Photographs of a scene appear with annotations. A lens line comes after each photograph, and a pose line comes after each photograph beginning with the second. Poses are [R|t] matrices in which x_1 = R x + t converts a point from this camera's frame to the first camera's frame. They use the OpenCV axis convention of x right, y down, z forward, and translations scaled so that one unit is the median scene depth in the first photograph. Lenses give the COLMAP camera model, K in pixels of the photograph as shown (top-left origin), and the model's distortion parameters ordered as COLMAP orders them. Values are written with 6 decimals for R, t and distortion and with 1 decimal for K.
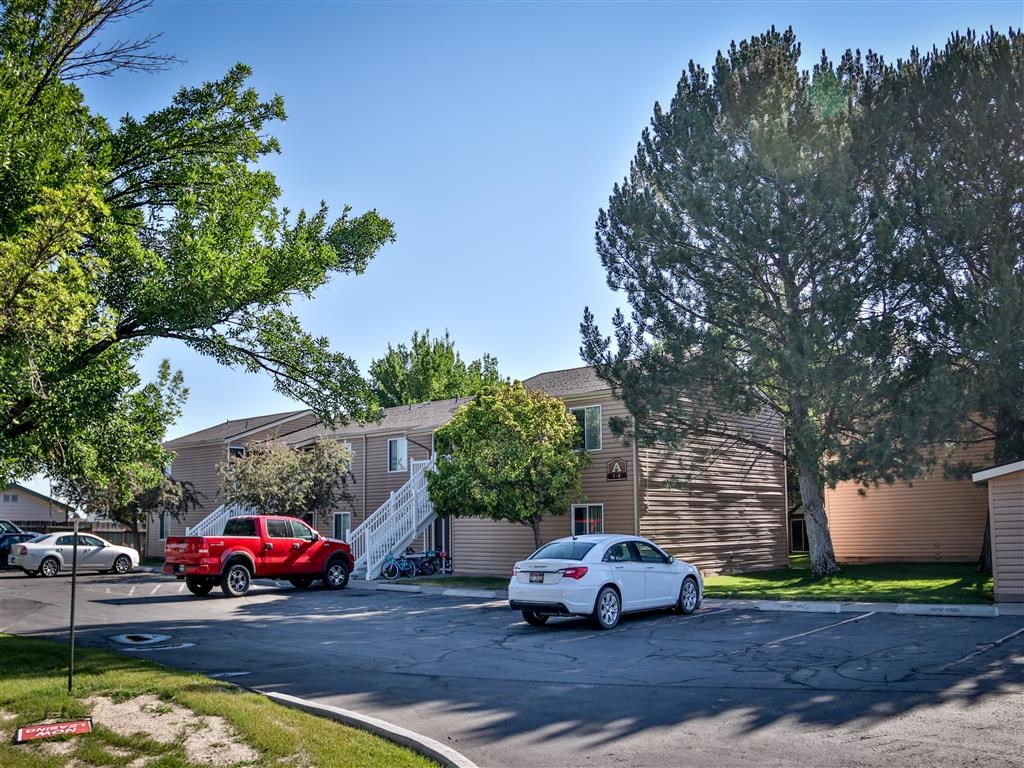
lens RADIAL K [[962.7, 0, 516.3], [0, 962.7, 402.1], [0, 0, 1]] dist [-0.163926, 0.130885]
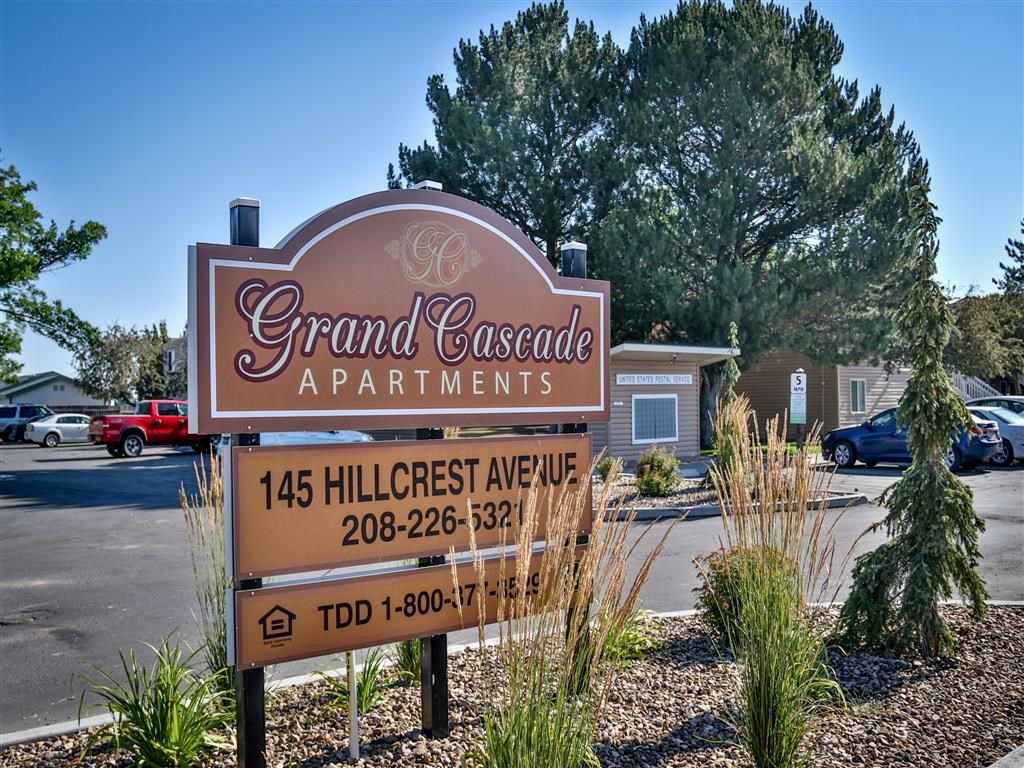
lens RADIAL K [[962.7, 0, 516.3], [0, 962.7, 402.1], [0, 0, 1]] dist [-0.163926, 0.130885]
pose [[0.989837, -0.006233, -0.142069, 0.479242], [0.024594, 0.991488, 0.127851, -0.046200], [0.140063, -0.130046, 0.981565, -0.313247]]
